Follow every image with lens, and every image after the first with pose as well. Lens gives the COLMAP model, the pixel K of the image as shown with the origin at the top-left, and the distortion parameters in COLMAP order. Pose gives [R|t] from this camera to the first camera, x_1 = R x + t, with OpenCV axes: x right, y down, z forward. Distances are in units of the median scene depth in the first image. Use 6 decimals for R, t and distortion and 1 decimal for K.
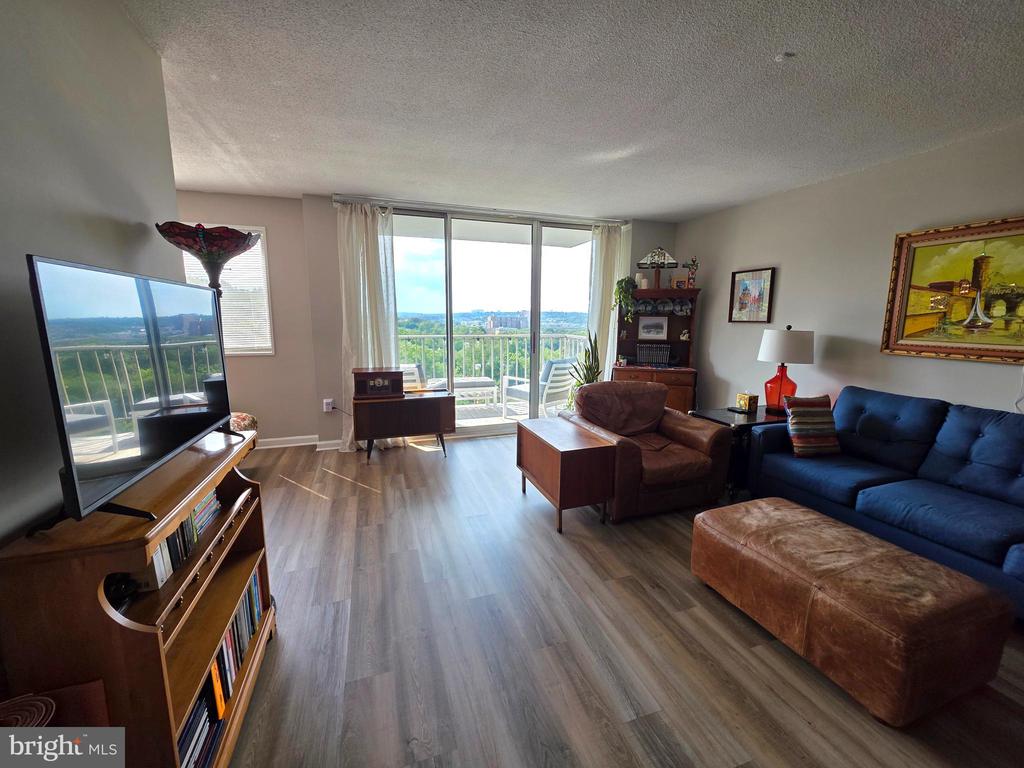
lens RADIAL K [[409.9, 0, 513.3], [0, 409.9, 381.2], [0, 0, 1]] dist [0.001195, -0.000011]
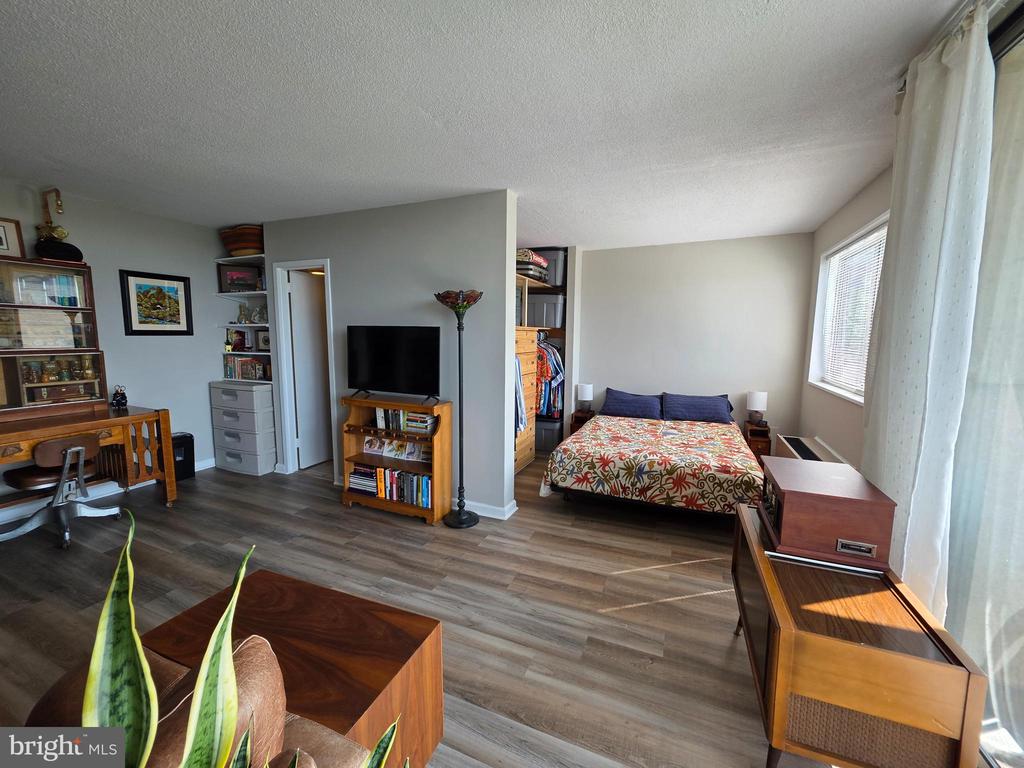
lens RADIAL K [[409.9, 0, 512.5], [0, 409.9, 382.6], [0, 0, 1]] dist [0.001195, -0.000011]
pose [[-0.670517, 0.072346, -0.738359, 0.294092], [-0.130848, 0.968101, 0.213682, -0.268430], [0.730264, 0.239890, -0.639661, 1.595041]]
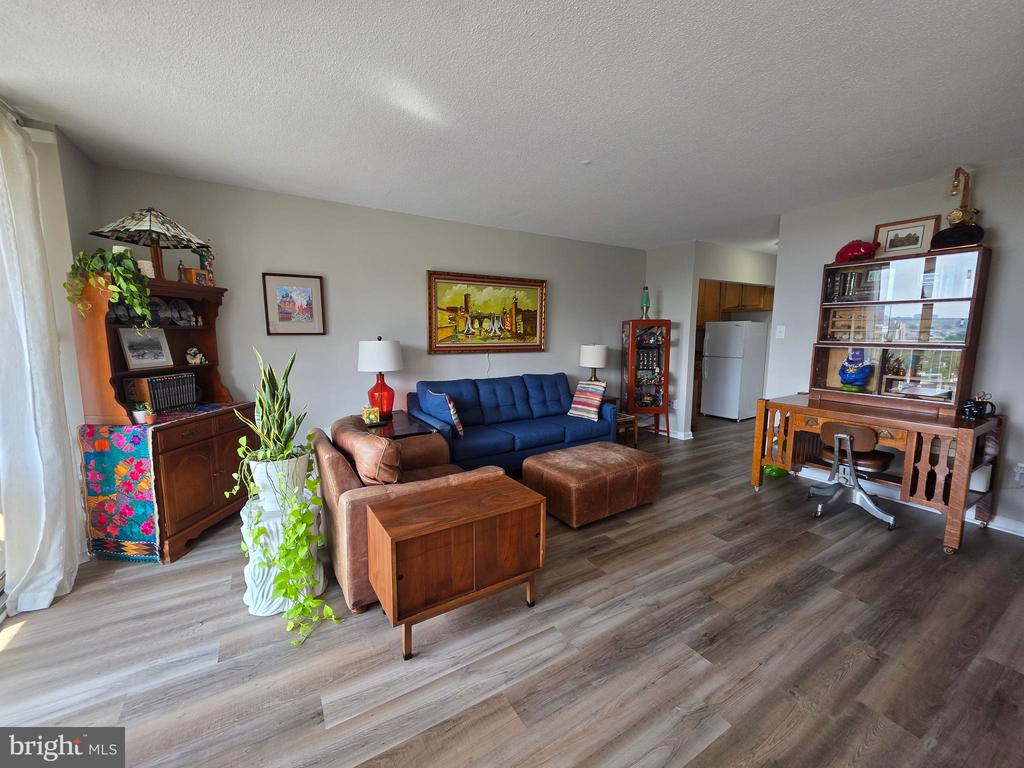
lens RADIAL K [[409.9, 0, 512.1], [0, 409.9, 385.7], [0, 0, 1]] dist [0.001195, -0.000011]
pose [[-0.215193, -0.137383, 0.966860, -0.614073], [0.150345, 0.973592, 0.171802, -0.189499], [-0.964929, 0.182333, -0.188856, 1.182718]]
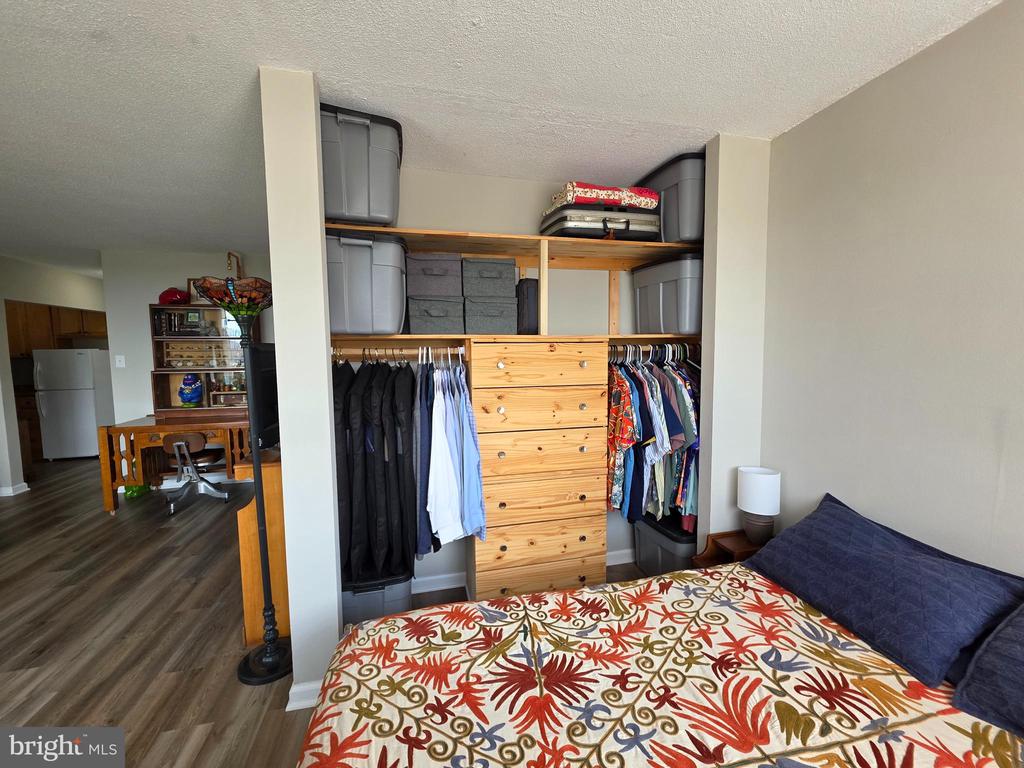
lens RADIAL K [[409.9, 0, 511.2], [0, 409.9, 384.3], [0, 0, 1]] dist [0.001195, -0.000011]
pose [[-0.995997, -0.004413, 0.089273, -1.019099], [0.016659, 0.972115, 0.233914, -0.238215], [-0.087816, 0.234465, -0.968150, 1.350638]]
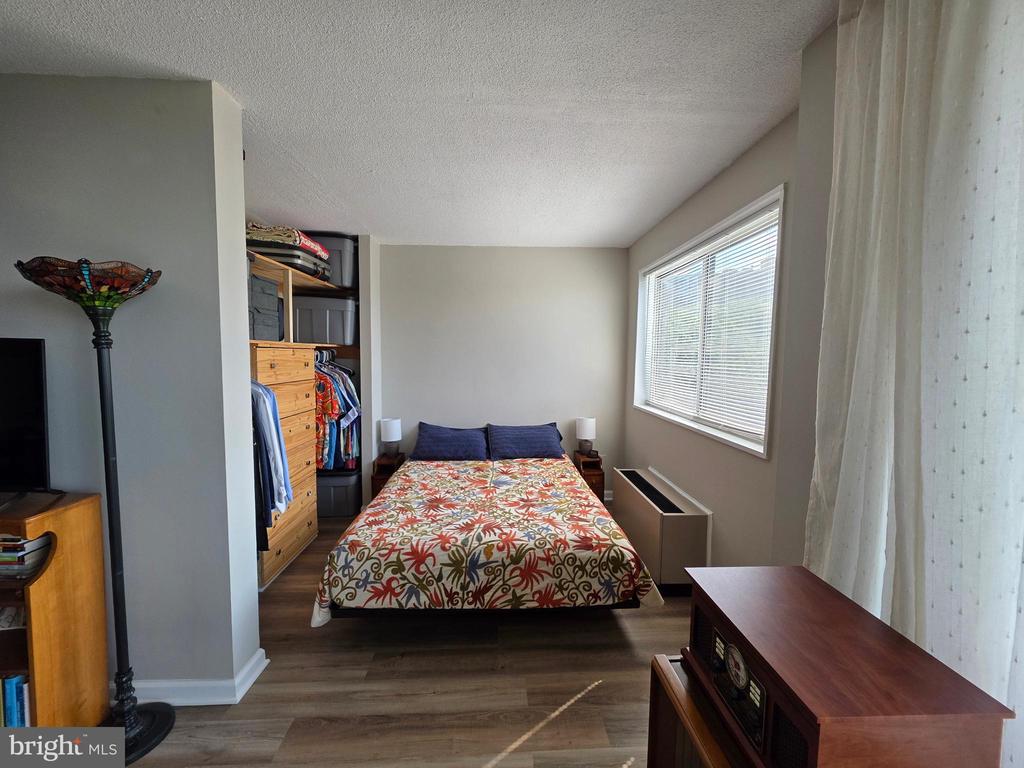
lens RADIAL K [[409.9, 0, 513.3], [0, 409.9, 384.3], [0, 0, 1]] dist [0.001195, -0.000011]
pose [[-0.280603, 0.059457, -0.957981, -0.111095], [-0.165534, 0.980127, 0.109318, -0.246856], [0.945442, 0.189253, -0.265184, 1.379319]]
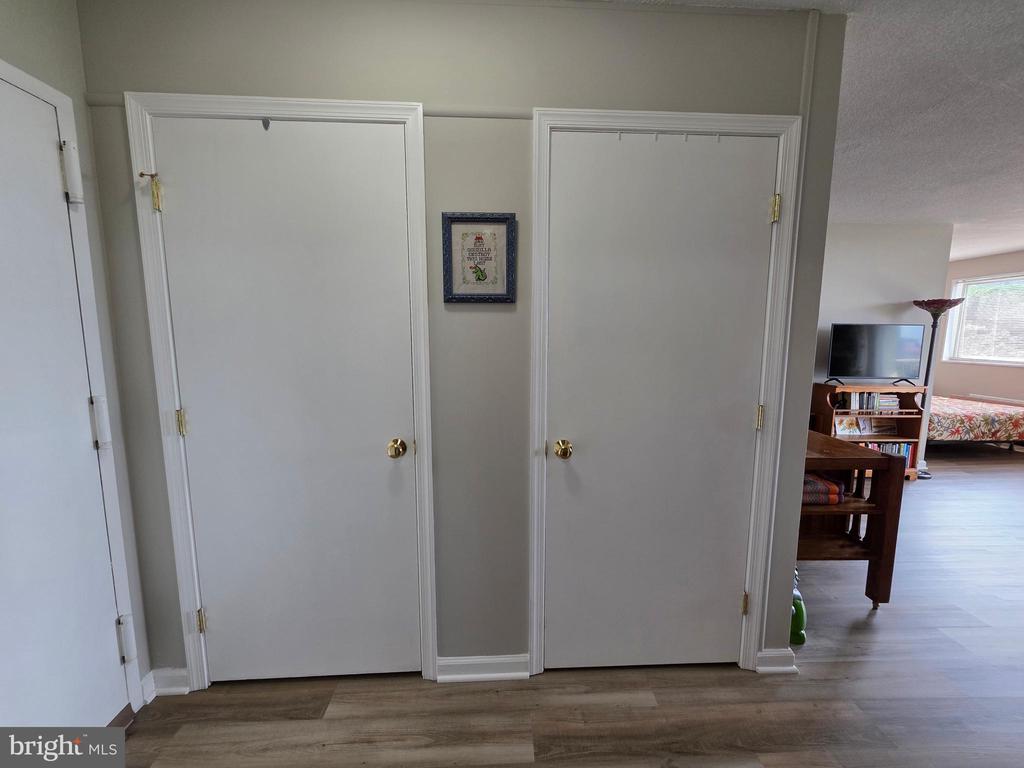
lens RADIAL K [[409.9, 0, 515.5], [0, 409.9, 383.9], [0, 0, 1]] dist [0.001195, -0.000011]
pose [[-0.276922, 0.107898, -0.954815, 1.470324], [-0.157553, 0.975129, 0.155889, 0.077726], [0.947888, 0.193603, -0.253035, -0.397741]]
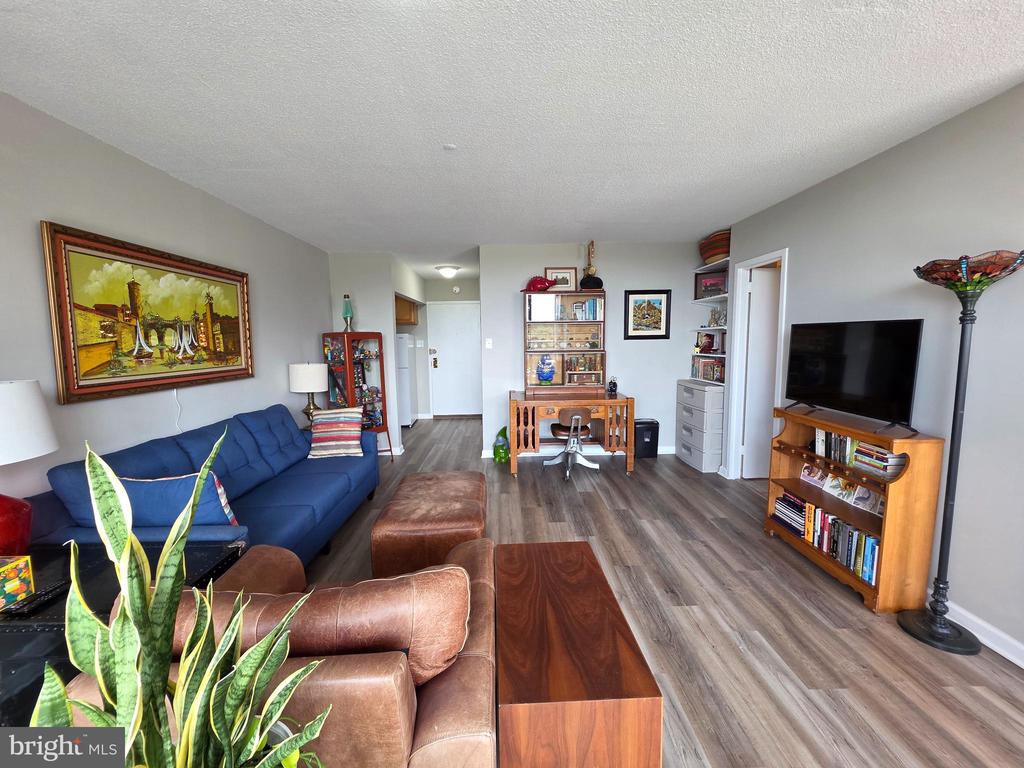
lens RADIAL K [[409.9, 0, 512.0], [0, 409.9, 383.1], [0, 0, 1]] dist [0.001195, -0.000011]
pose [[-0.951686, -0.027235, 0.305863, 0.035491], [0.054749, 0.965050, 0.256282, -0.266601], [-0.302153, 0.260646, -0.916934, 1.606956]]
